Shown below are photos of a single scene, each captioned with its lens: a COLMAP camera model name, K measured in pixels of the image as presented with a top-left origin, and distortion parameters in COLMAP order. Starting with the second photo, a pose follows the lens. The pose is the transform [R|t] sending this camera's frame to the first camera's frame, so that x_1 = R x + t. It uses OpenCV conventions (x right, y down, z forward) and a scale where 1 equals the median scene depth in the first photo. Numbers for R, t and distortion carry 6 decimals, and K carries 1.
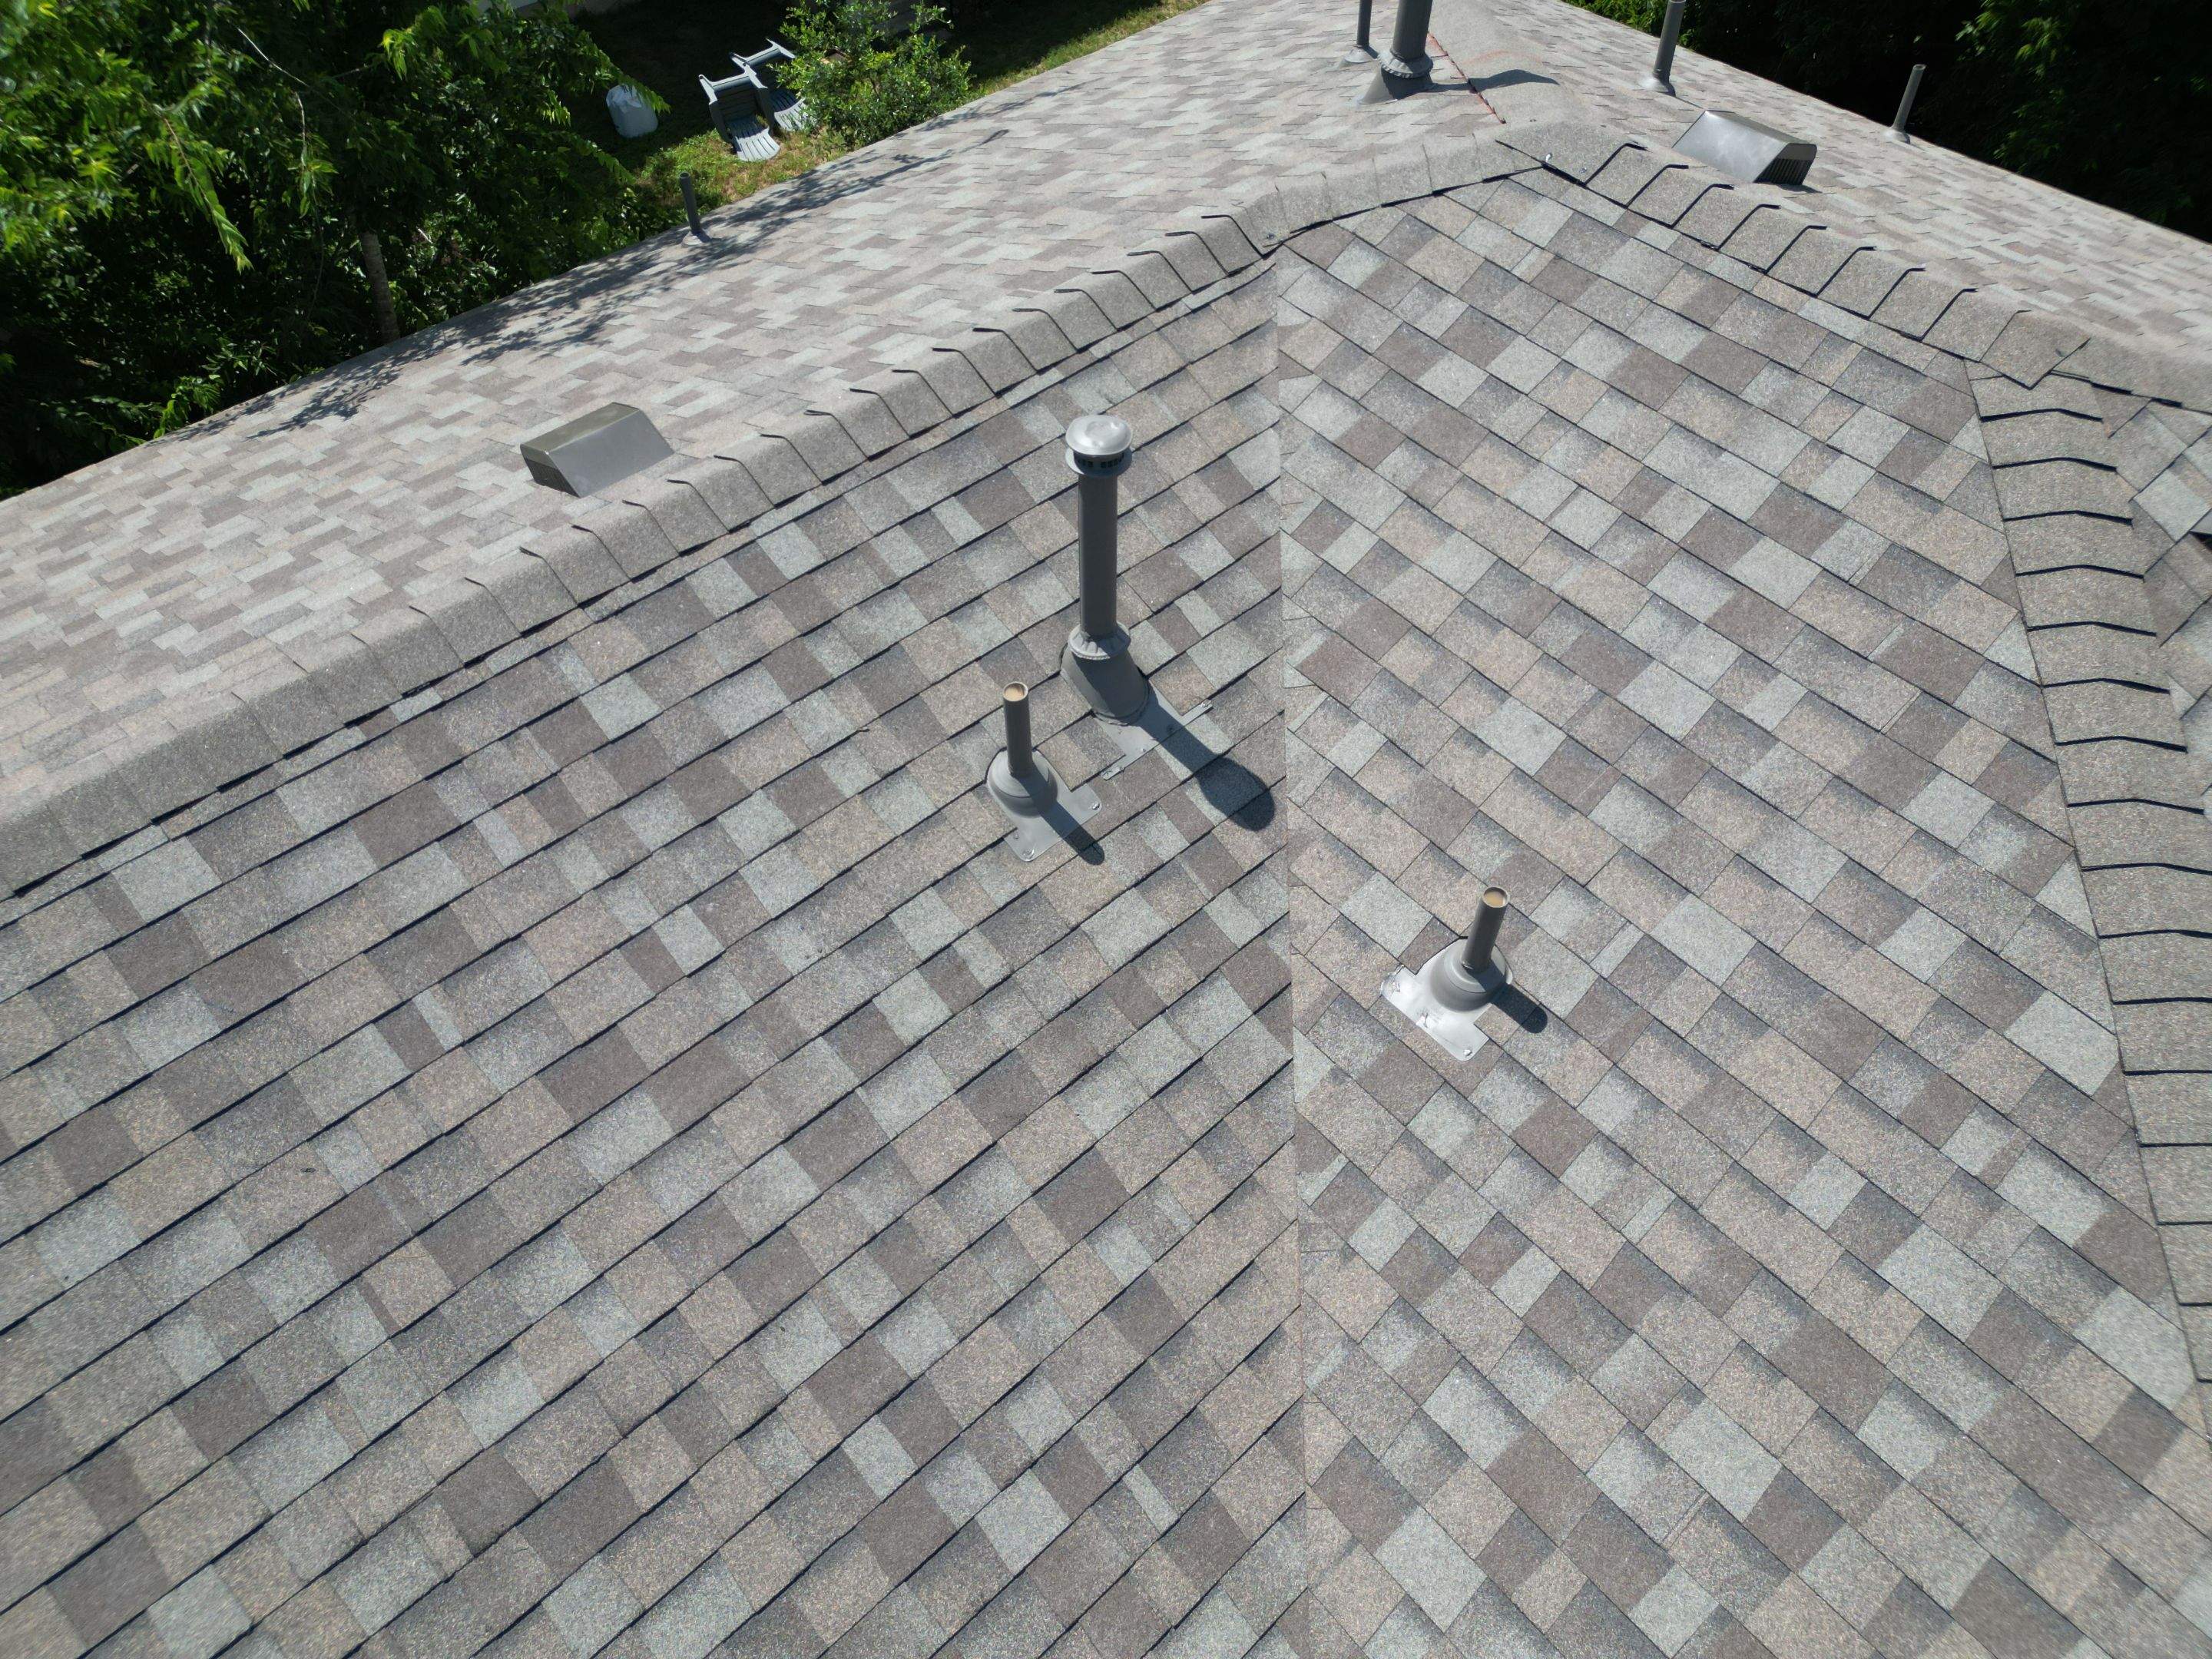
lens RADIAL K [[1557.8, 0, 1097.7], [0, 1557.8, 827.5], [0, 0, 1]] dist [0.063316, -0.060002]
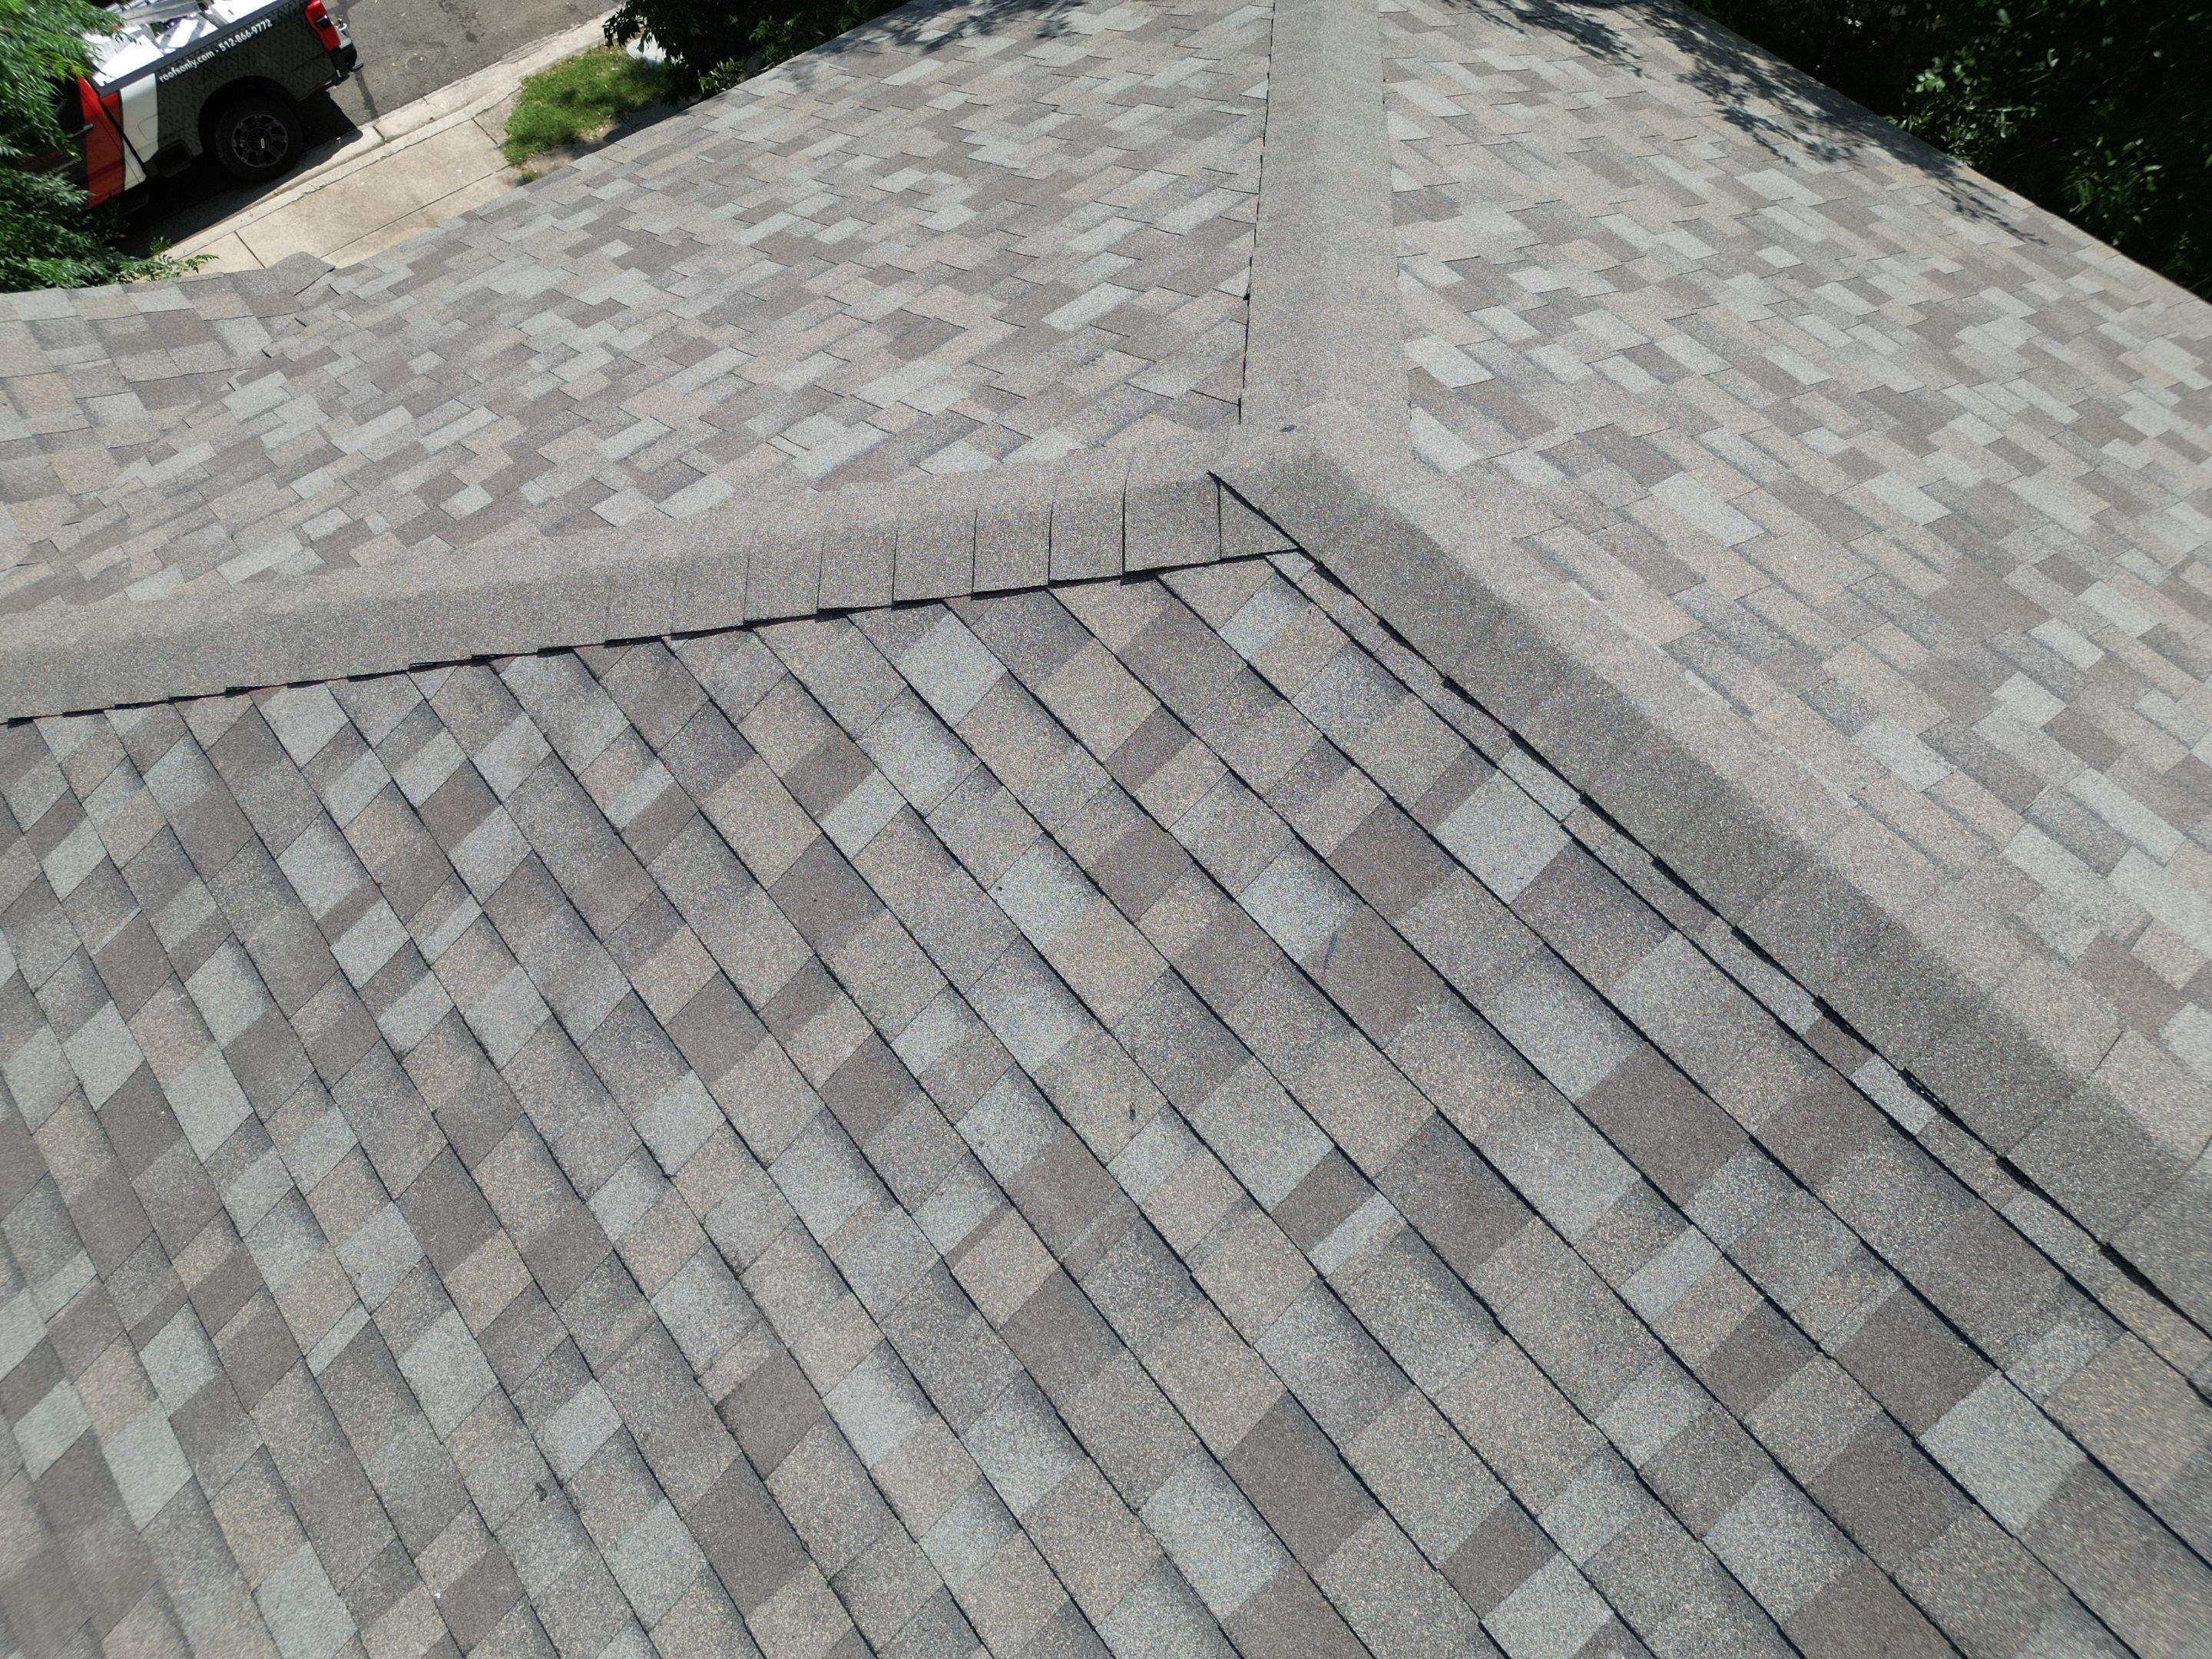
lens RADIAL K [[1557.8, 0, 1103.1], [0, 1557.8, 831.1], [0, 0, 1]] dist [0.063316, -0.060002]
pose [[-0.053813, 0.862342, -0.503459, -0.195418], [-0.757093, 0.293513, 0.583662, -0.212506], [0.651088, 0.412574, 0.637078, 0.374238]]
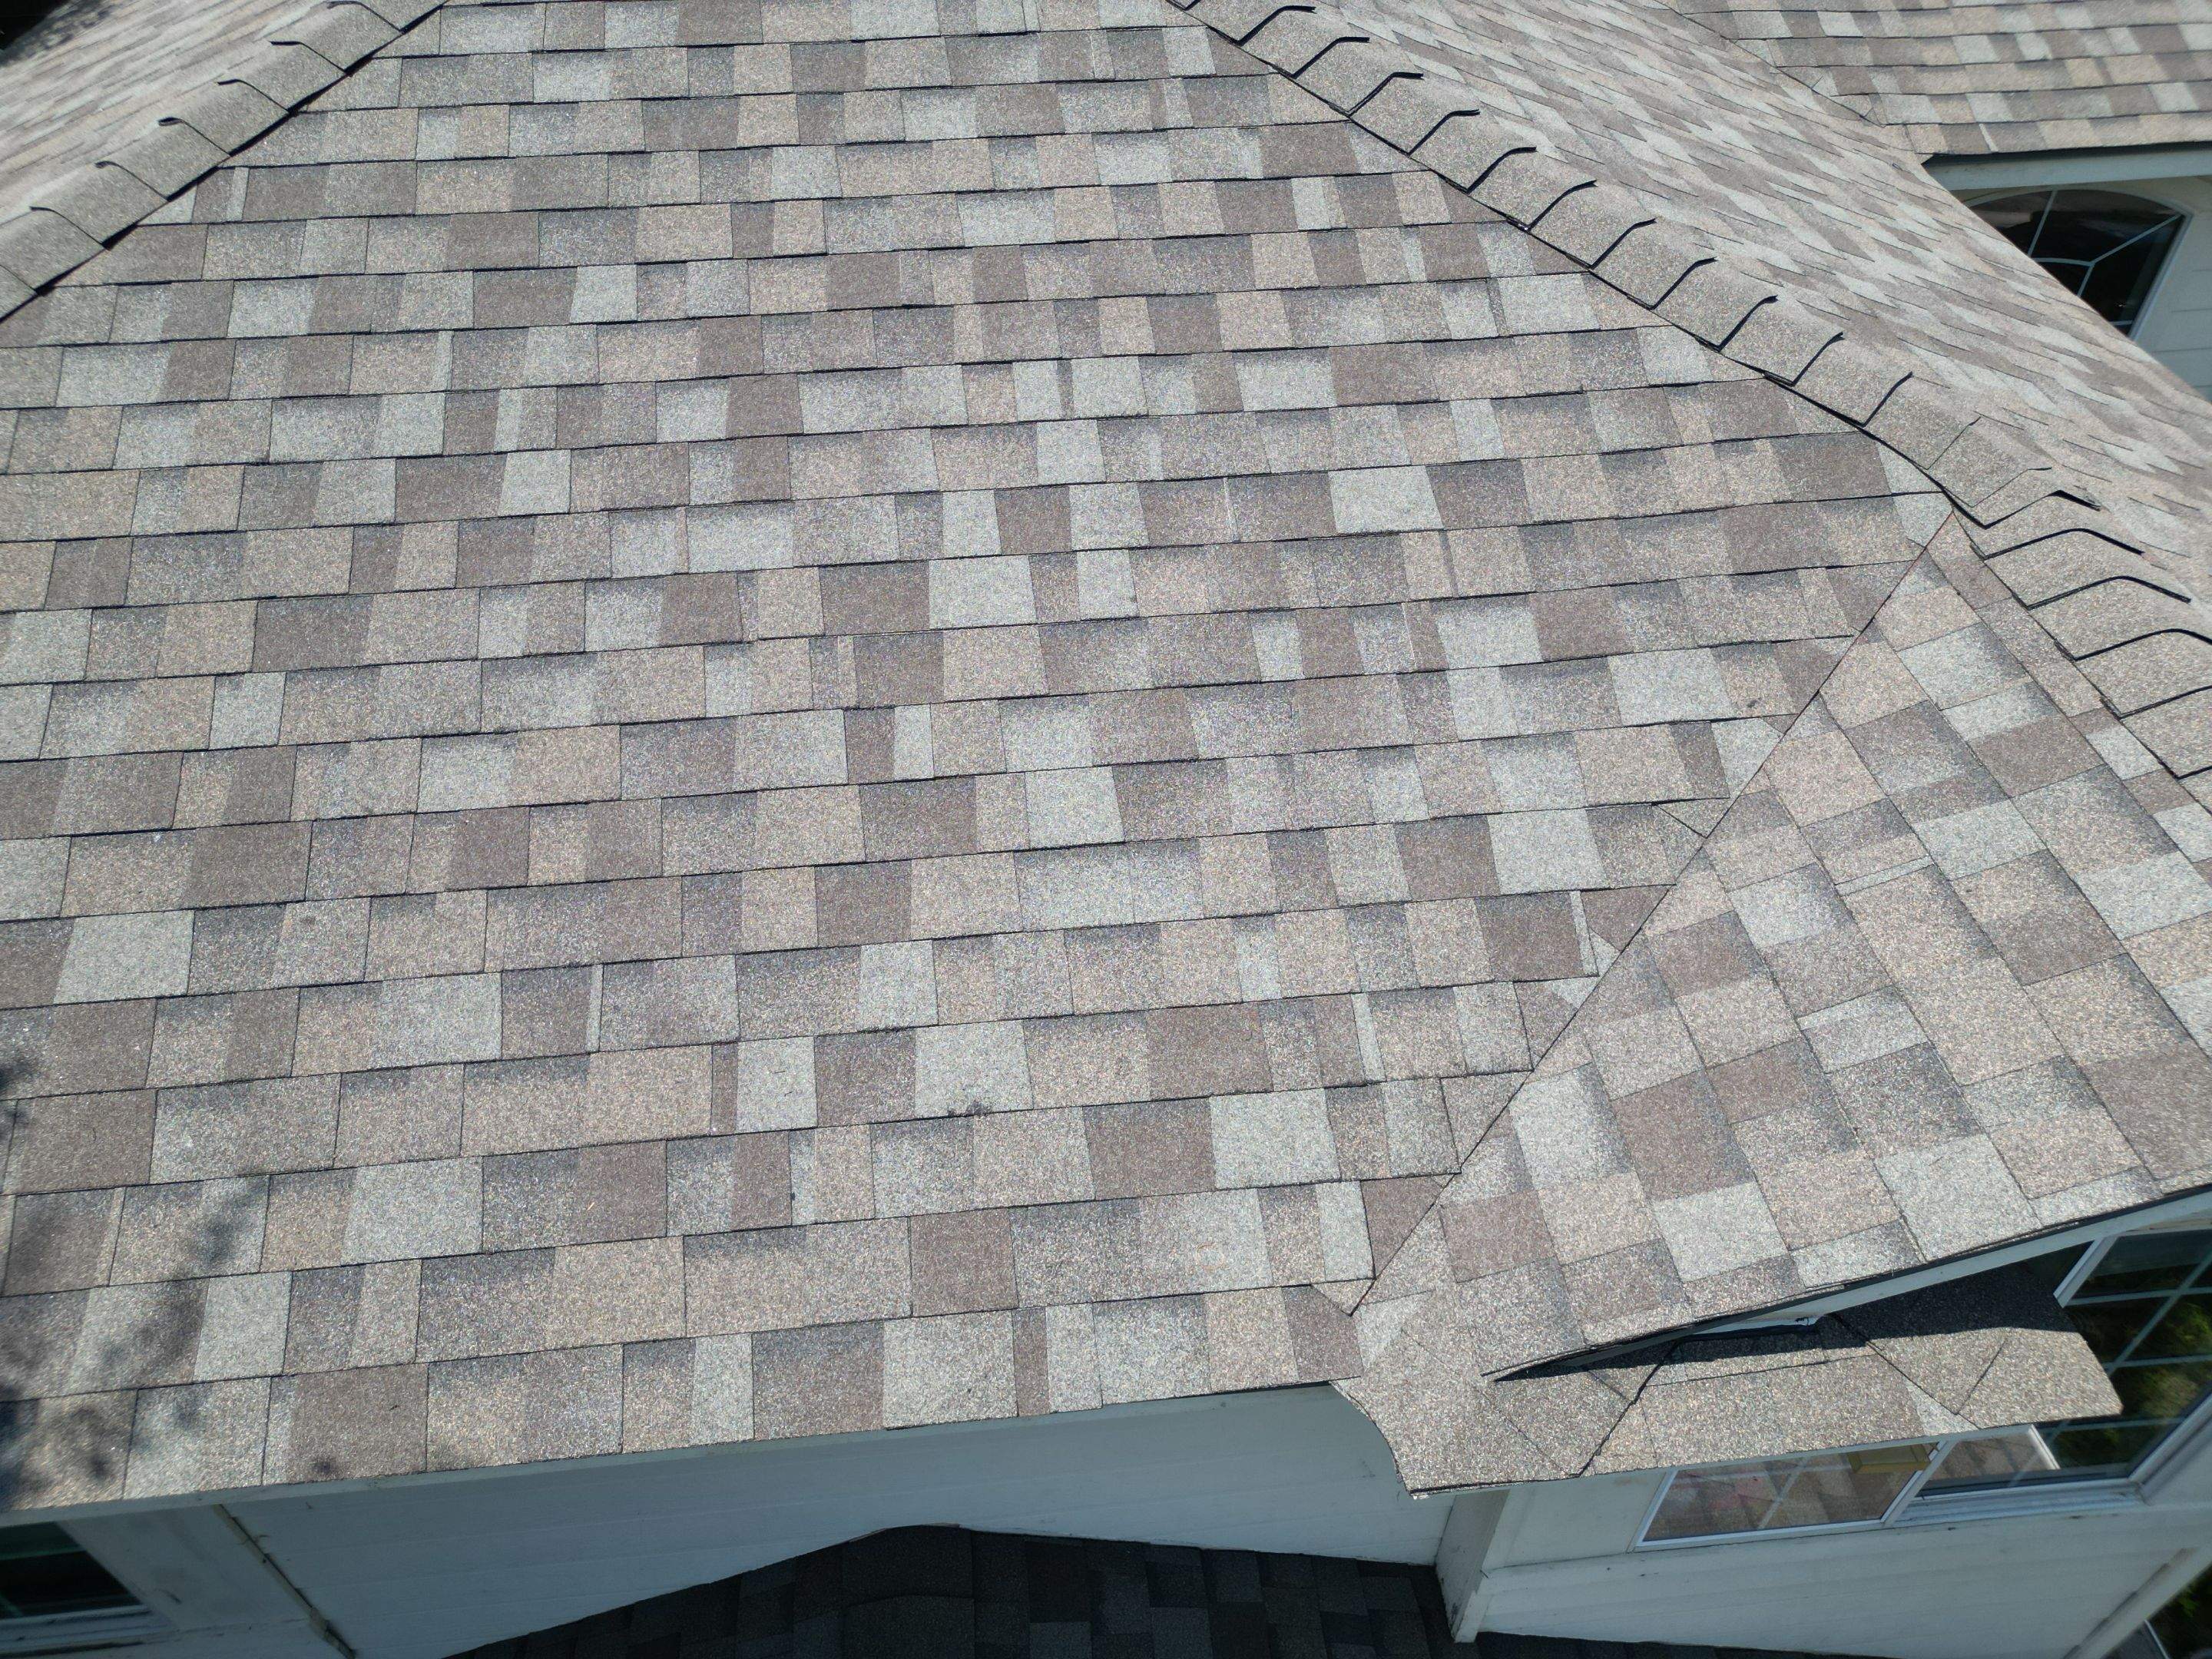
lens RADIAL K [[1557.8, 0, 1092.9], [0, 1557.8, 843.7], [0, 0, 1]] dist [0.063316, -0.060002]
pose [[0.607112, -0.548457, 0.574988, -1.527703], [0.618503, 0.780451, 0.091381, 0.651127], [-0.498868, 0.300153, 0.813043, 0.120819]]
